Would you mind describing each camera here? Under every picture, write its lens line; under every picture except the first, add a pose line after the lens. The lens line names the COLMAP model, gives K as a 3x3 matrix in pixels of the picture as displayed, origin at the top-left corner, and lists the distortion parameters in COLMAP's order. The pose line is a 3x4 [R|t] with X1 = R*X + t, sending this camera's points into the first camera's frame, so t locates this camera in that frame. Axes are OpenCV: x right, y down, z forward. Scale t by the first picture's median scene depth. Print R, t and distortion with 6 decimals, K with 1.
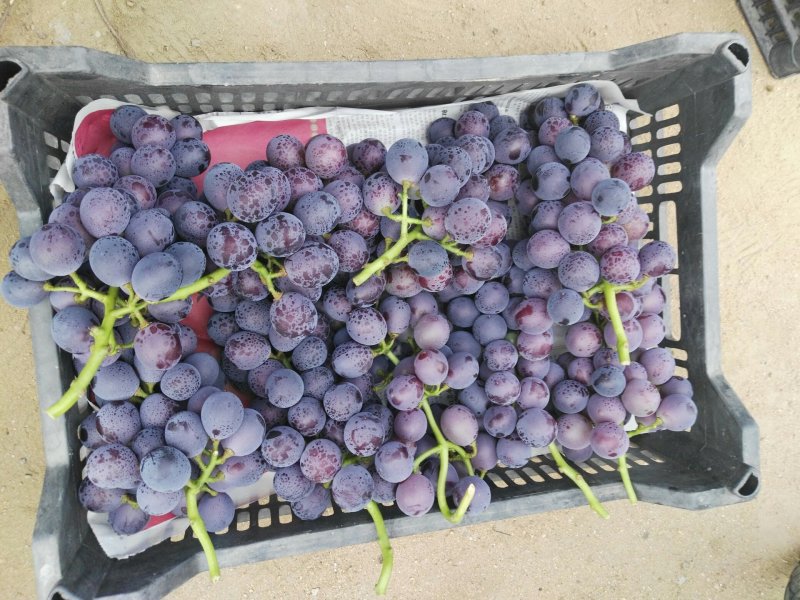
lens RADIAL K [[695.2, 0, 398.0], [0, 695.2, 283.4], [0, 0, 1]] dist [0.140947, -0.295597]
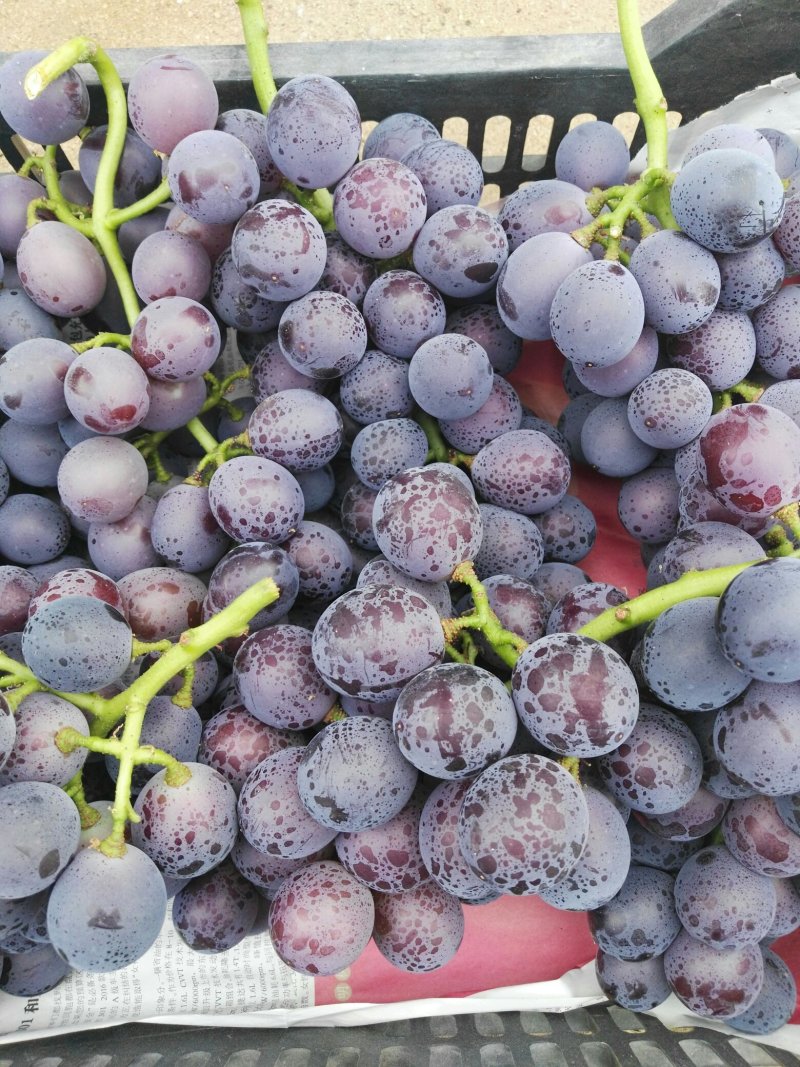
lens RADIAL K [[963.0, 0, 430.7], [0, 963.0, 531.9], [0, 0, 1]] dist [0.137288, -0.345562]
pose [[-0.976363, -0.082357, -0.199829, -0.033649], [0.053953, -0.988158, 0.143641, -0.040170], [-0.209293, 0.129465, 0.969245, 0.418940]]
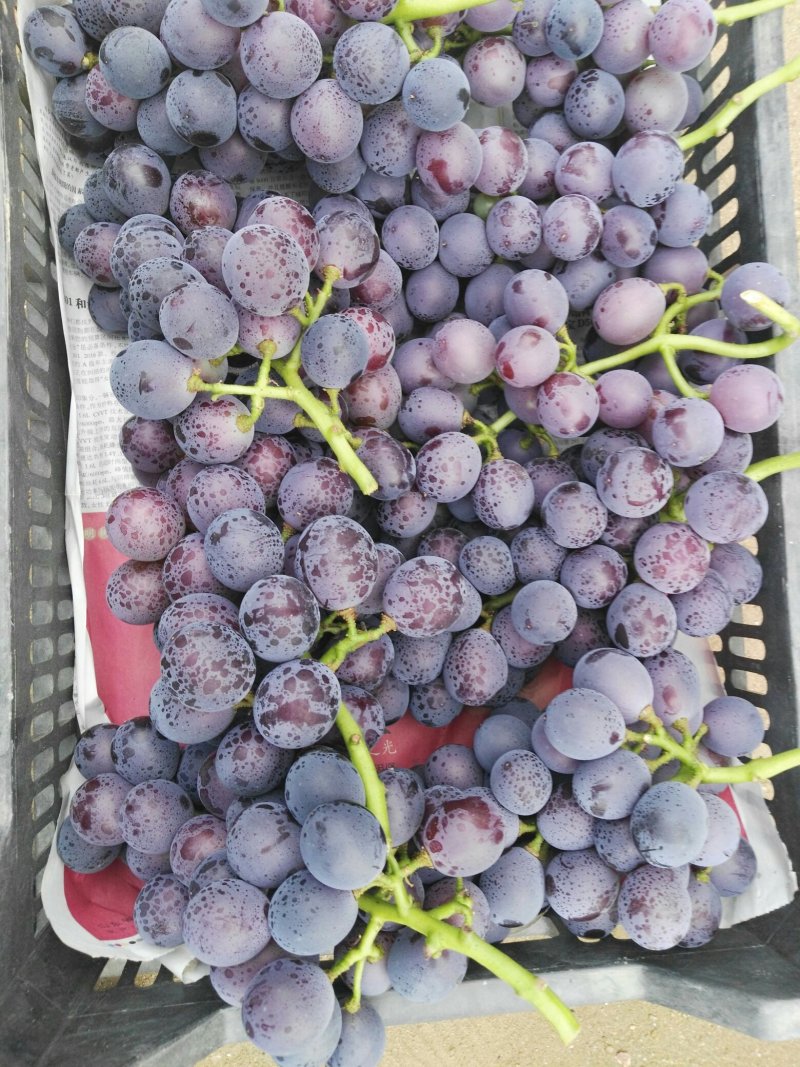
lens RADIAL K [[927.2, 0, 413.8], [0, 927.2, 540.3], [0, 0, 1]] dist [0.140947, -0.295597]
pose [[0.057861, -0.985398, -0.160136, 0.018066], [0.997411, 0.050199, 0.051489, -0.003690], [-0.042699, -0.162700, 0.985751, 0.243729]]
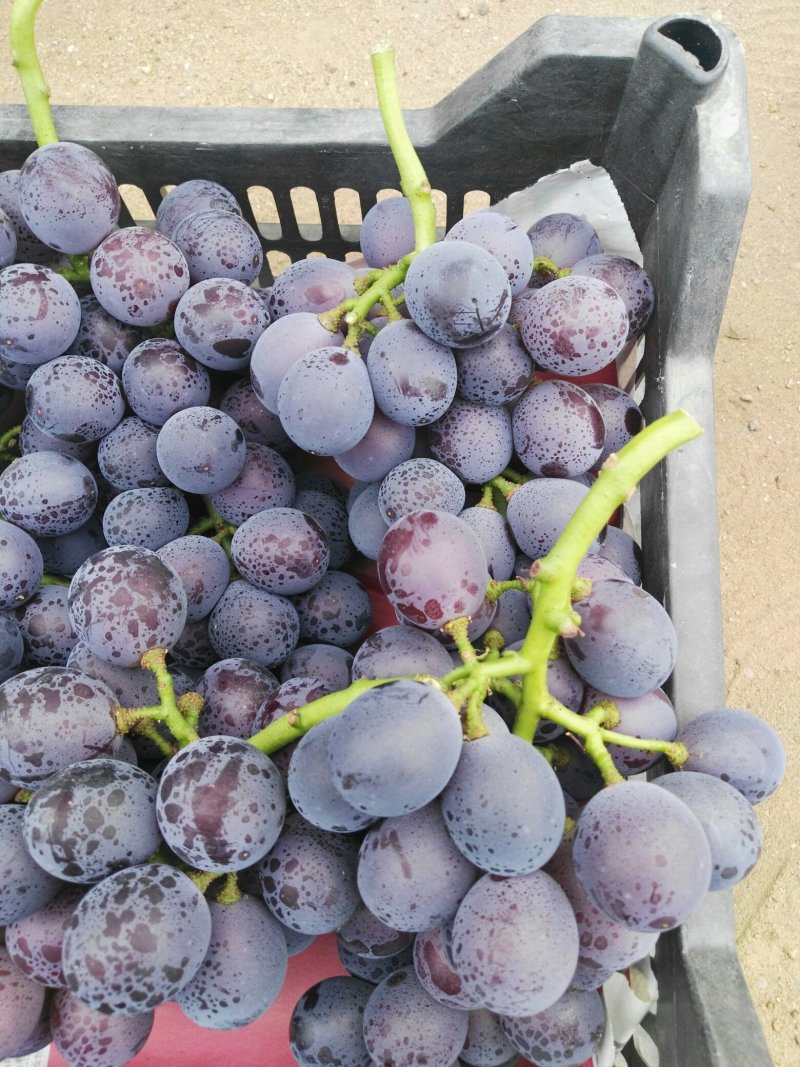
lens RADIAL K [[966.4, 0, 400.0], [0, 966.4, 533.5], [0, 0, 1]] dist [0.092035, -0.210873]
pose [[-0.976932, -0.156320, -0.145491, -0.207078], [0.130932, -0.976673, 0.170193, 0.011482], [-0.168702, 0.147218, 0.974611, 0.400333]]
